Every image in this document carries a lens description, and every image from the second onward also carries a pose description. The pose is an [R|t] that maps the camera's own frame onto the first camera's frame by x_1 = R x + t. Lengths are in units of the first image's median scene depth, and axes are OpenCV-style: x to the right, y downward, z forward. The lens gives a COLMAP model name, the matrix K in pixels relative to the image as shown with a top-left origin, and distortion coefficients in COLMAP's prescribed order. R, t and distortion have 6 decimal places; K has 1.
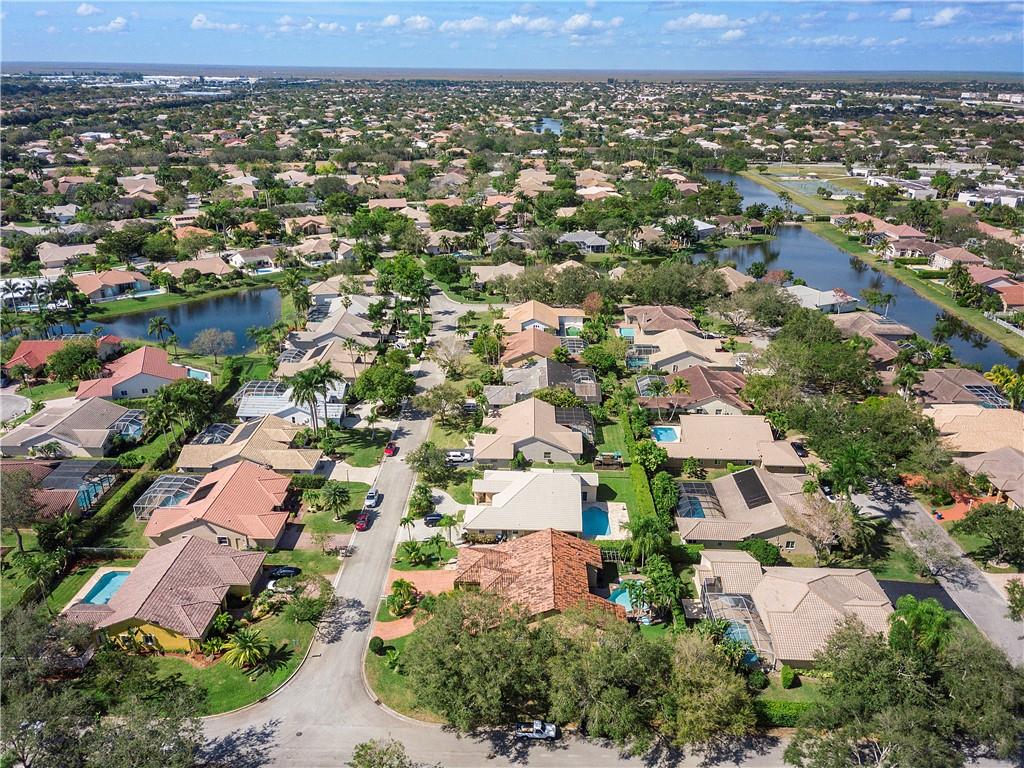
lens RADIAL K [[775.5, 0, 496.7], [0, 775.5, 387.4], [0, 0, 1]] dist [0.040332, 0.000126]
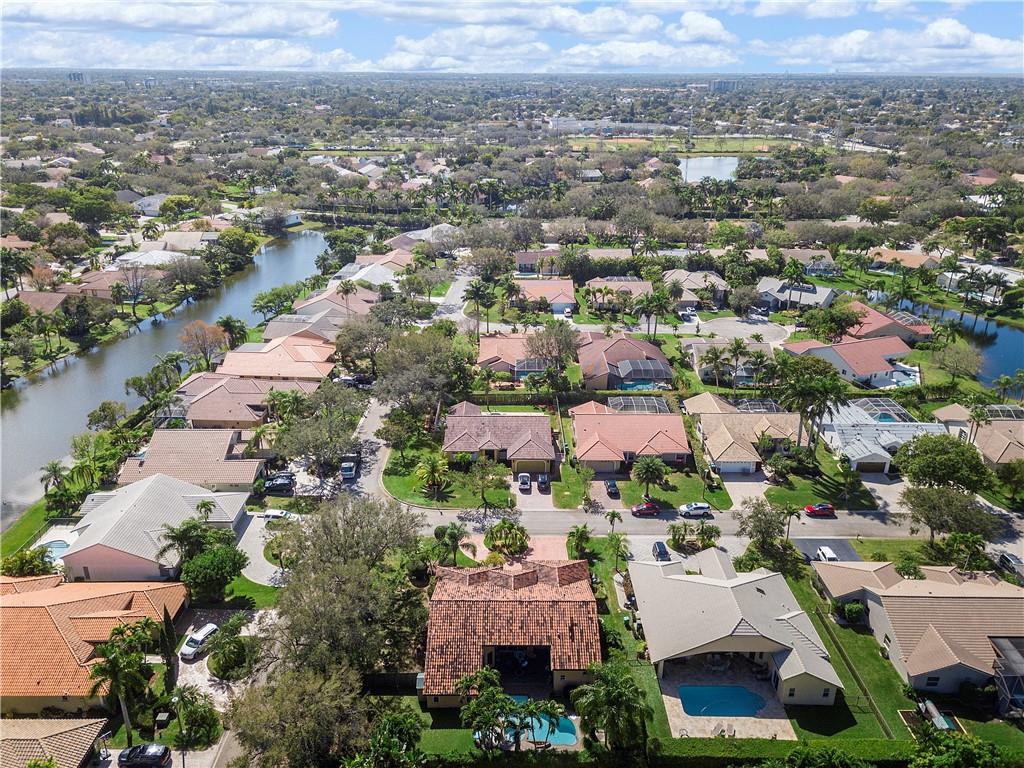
lens RADIAL K [[764.8, 0, 510.3], [0, 764.8, 405.3], [0, 0, 1]] dist [0.038821, 0.002994]
pose [[0.045984, 0.393359, -0.918234, 0.665502], [-0.381484, 0.856454, 0.347789, -0.204533], [0.923231, 0.334299, 0.189443, 0.709100]]
